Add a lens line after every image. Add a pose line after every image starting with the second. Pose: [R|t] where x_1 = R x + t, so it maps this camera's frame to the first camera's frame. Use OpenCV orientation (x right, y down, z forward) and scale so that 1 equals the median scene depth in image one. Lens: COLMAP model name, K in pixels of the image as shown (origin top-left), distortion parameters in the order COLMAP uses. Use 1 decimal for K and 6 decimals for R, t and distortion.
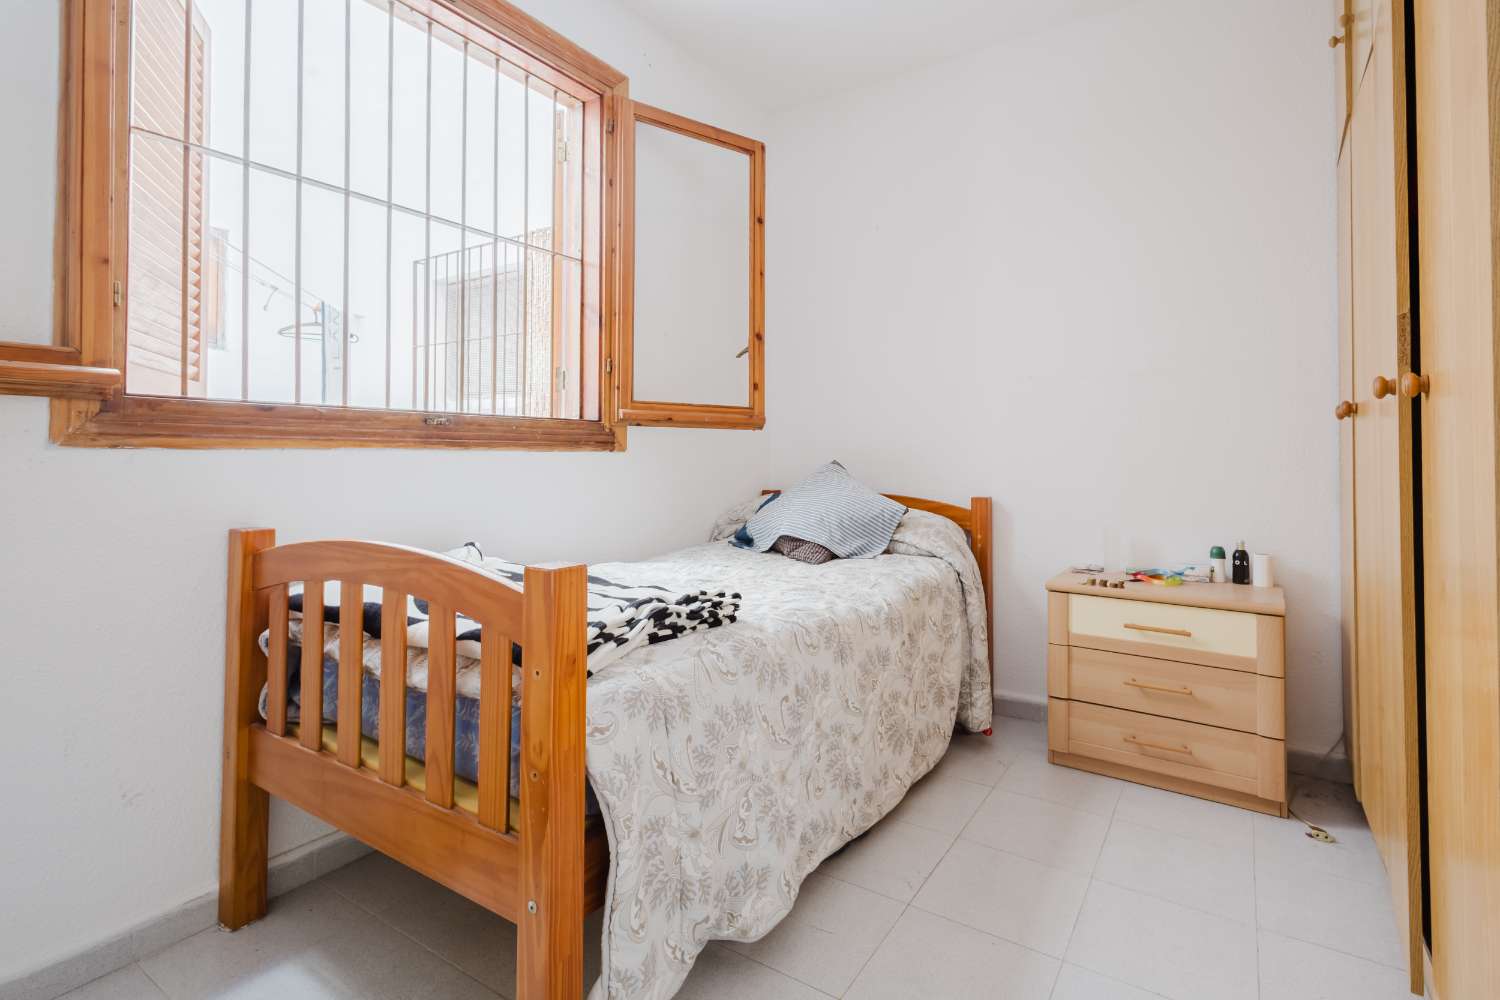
lens RADIAL K [[706.2, 0, 787.6], [0, 706.2, 441.2], [0, 0, 1]] dist [0.004347, 0.000870]
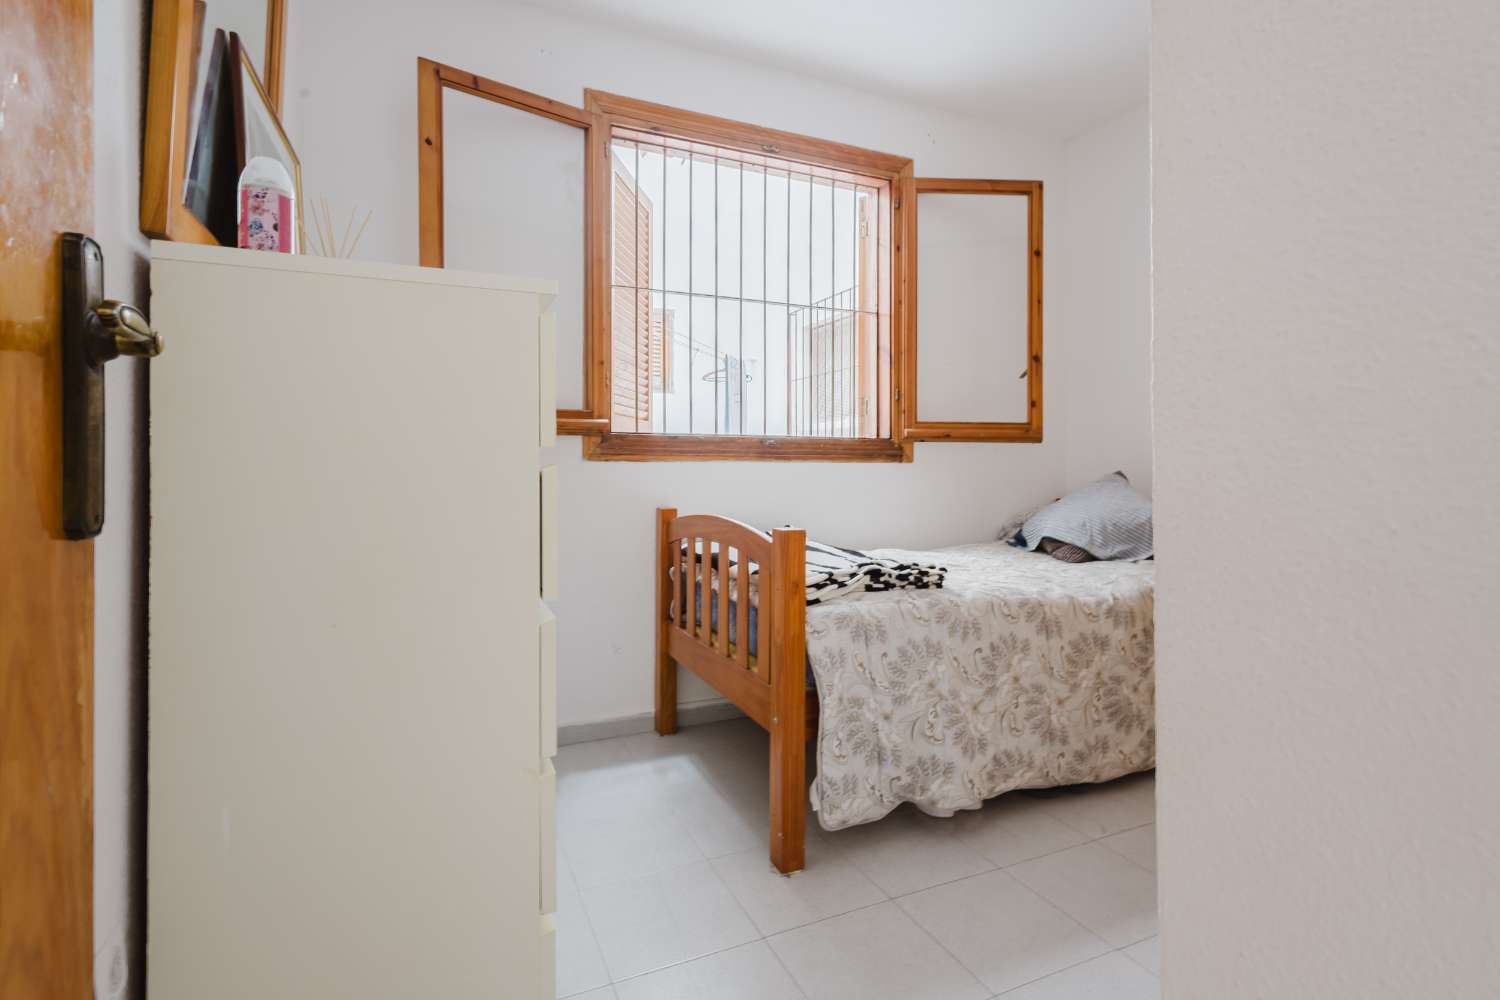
lens RADIAL K [[697.0, 0, 752.6], [0, 697.0, 462.7], [0, 0, 1]] dist [-0.000029, 0.000052]
pose [[0.838084, -0.003574, -0.545529, 0.224957], [0.010976, 0.999887, 0.010312, -0.001273], [0.545430, -0.014630, 0.838029, -0.198244]]
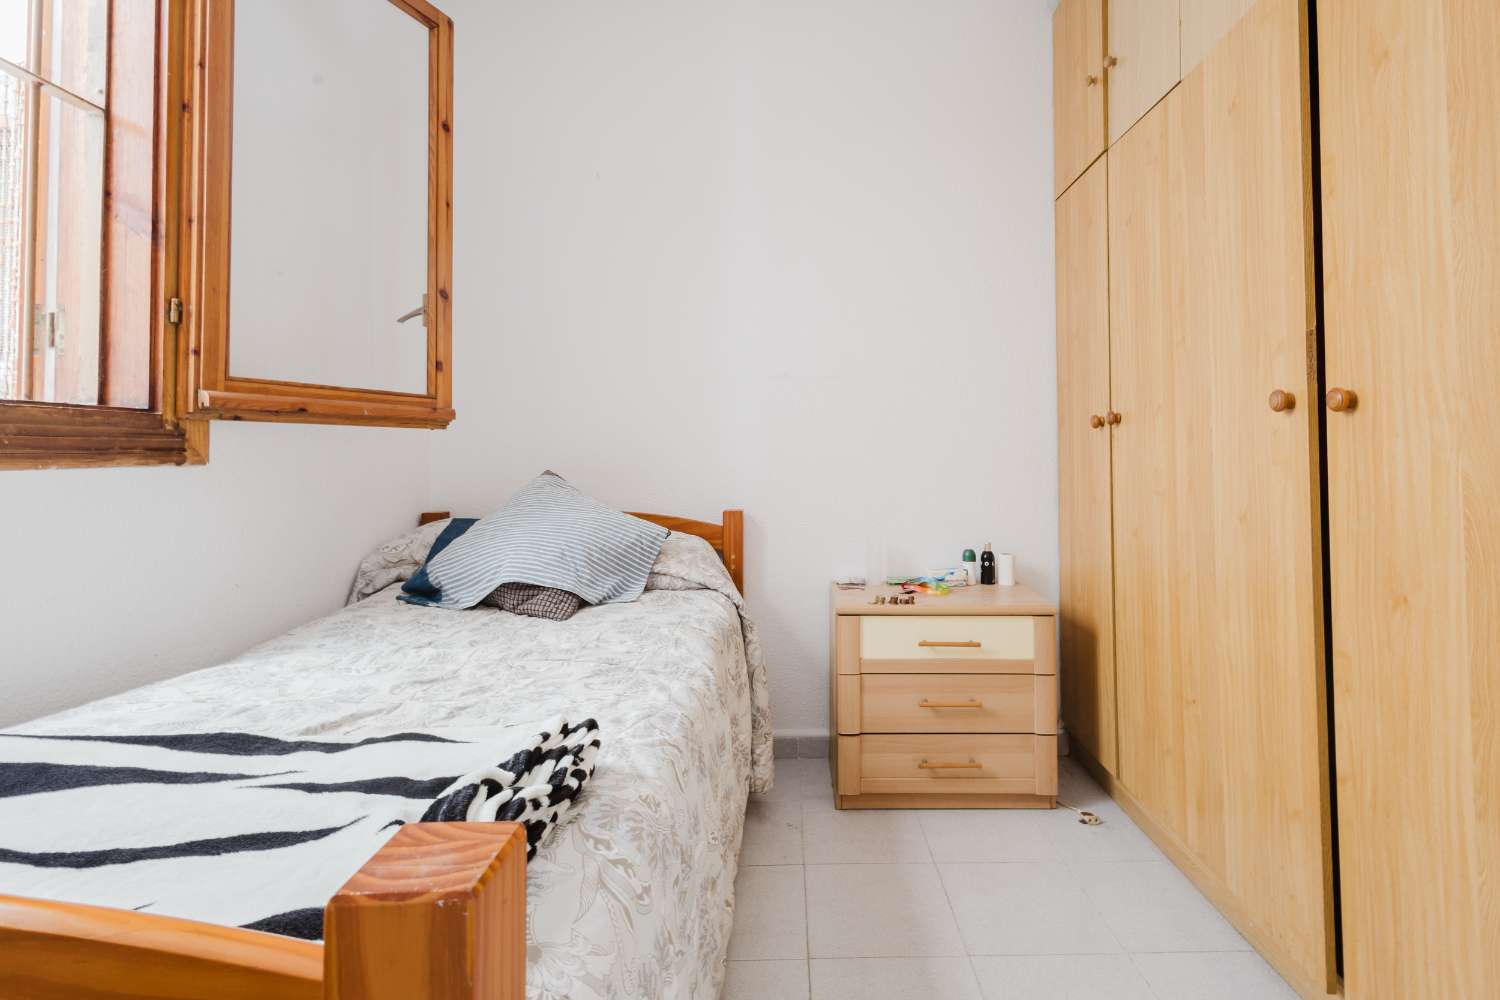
lens RADIAL K [[714.3, 0, 807.8], [0, 714.3, 434.4], [0, 0, 1]] dist [0.004989, 0.000229]
pose [[0.833378, 0.008455, 0.552638, -0.160445], [-0.005337, 0.999959, -0.007251, -0.008934], [-0.552677, 0.003093, 0.833390, 0.271932]]
